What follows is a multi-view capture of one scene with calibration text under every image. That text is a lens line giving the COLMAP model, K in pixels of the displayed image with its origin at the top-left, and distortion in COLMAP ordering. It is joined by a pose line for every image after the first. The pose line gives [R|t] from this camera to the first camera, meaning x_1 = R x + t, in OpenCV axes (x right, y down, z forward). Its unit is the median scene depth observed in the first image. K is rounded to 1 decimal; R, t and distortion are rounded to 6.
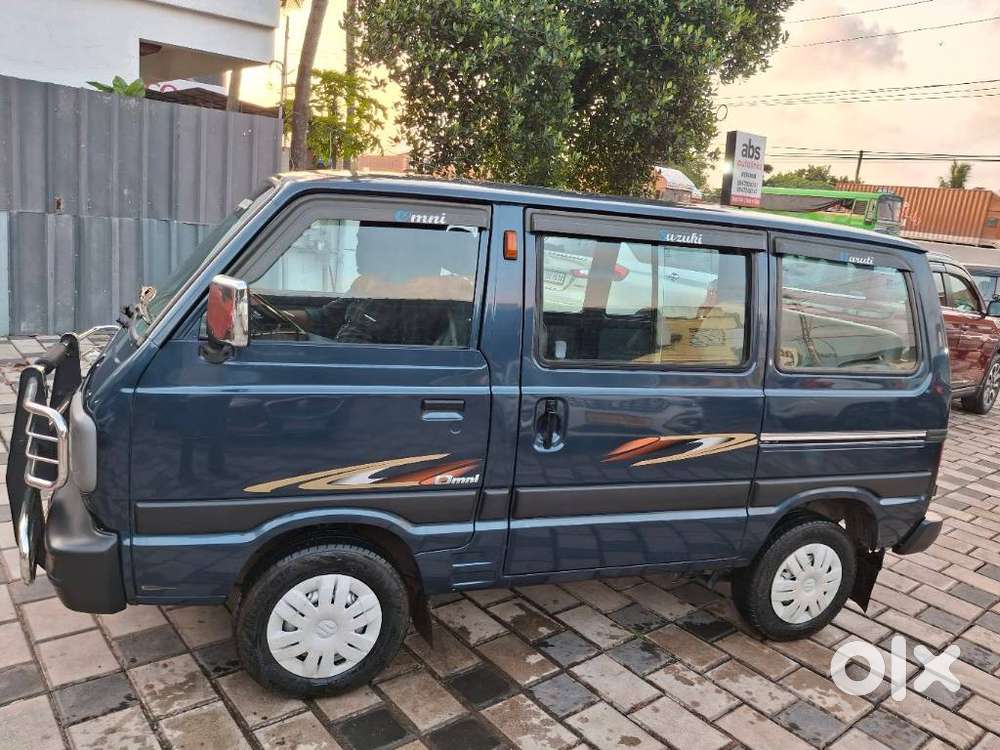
lens RADIAL K [[742.8, 0, 495.4], [0, 742.8, 369.4], [0, 0, 1]] dist [0.024213, -0.051535]
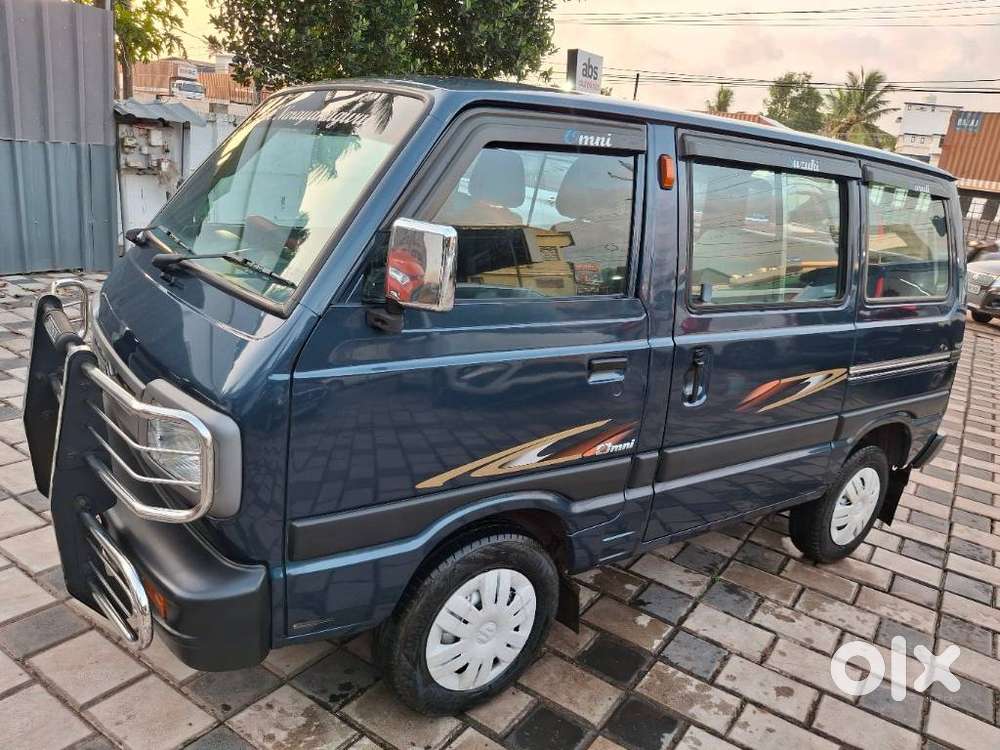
lens RADIAL K [[746.1, 0, 500.0], [0, 746.1, 375.0], [0, 0, 1]] dist [0.007134, -0.029312]
pose [[0.962514, -0.069927, 0.262065, -0.360942], [0.040861, 0.992552, 0.114767, -0.037492], [-0.268138, -0.099756, 0.958202, 0.179329]]
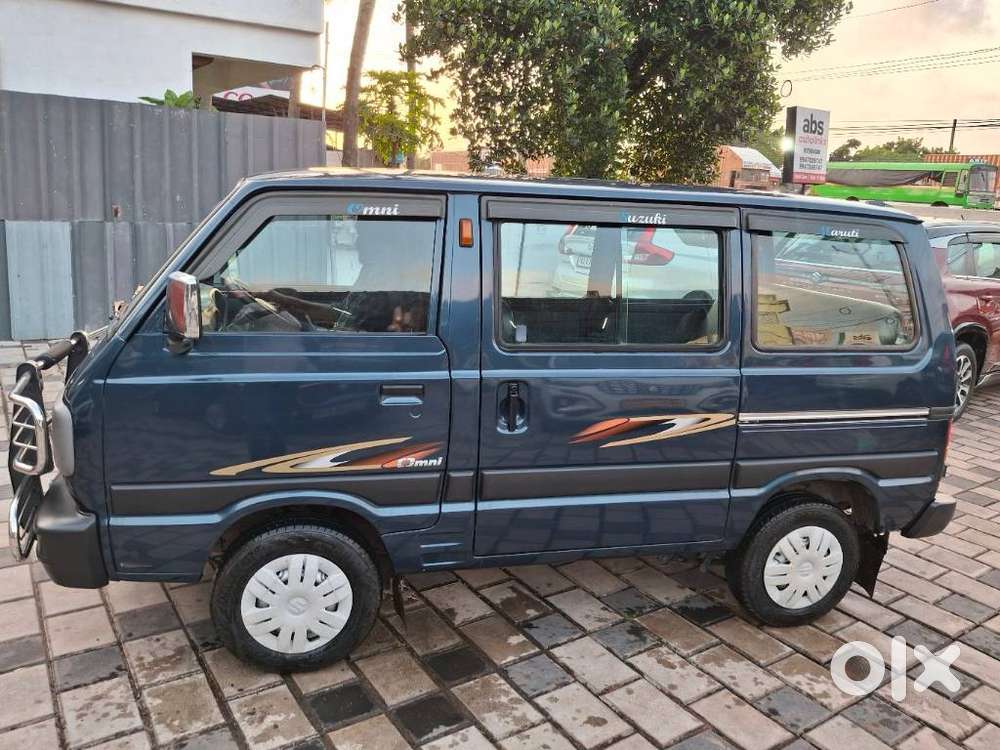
lens RADIAL K [[744.4, 0, 502.6], [0, 744.4, 356.8], [0, 0, 1]] dist [0.032012, -0.065105]
pose [[0.994574, -0.024497, -0.101103, 0.150982], [0.023958, 0.999692, -0.006548, 0.010376], [0.101232, 0.004090, 0.994854, -0.014298]]
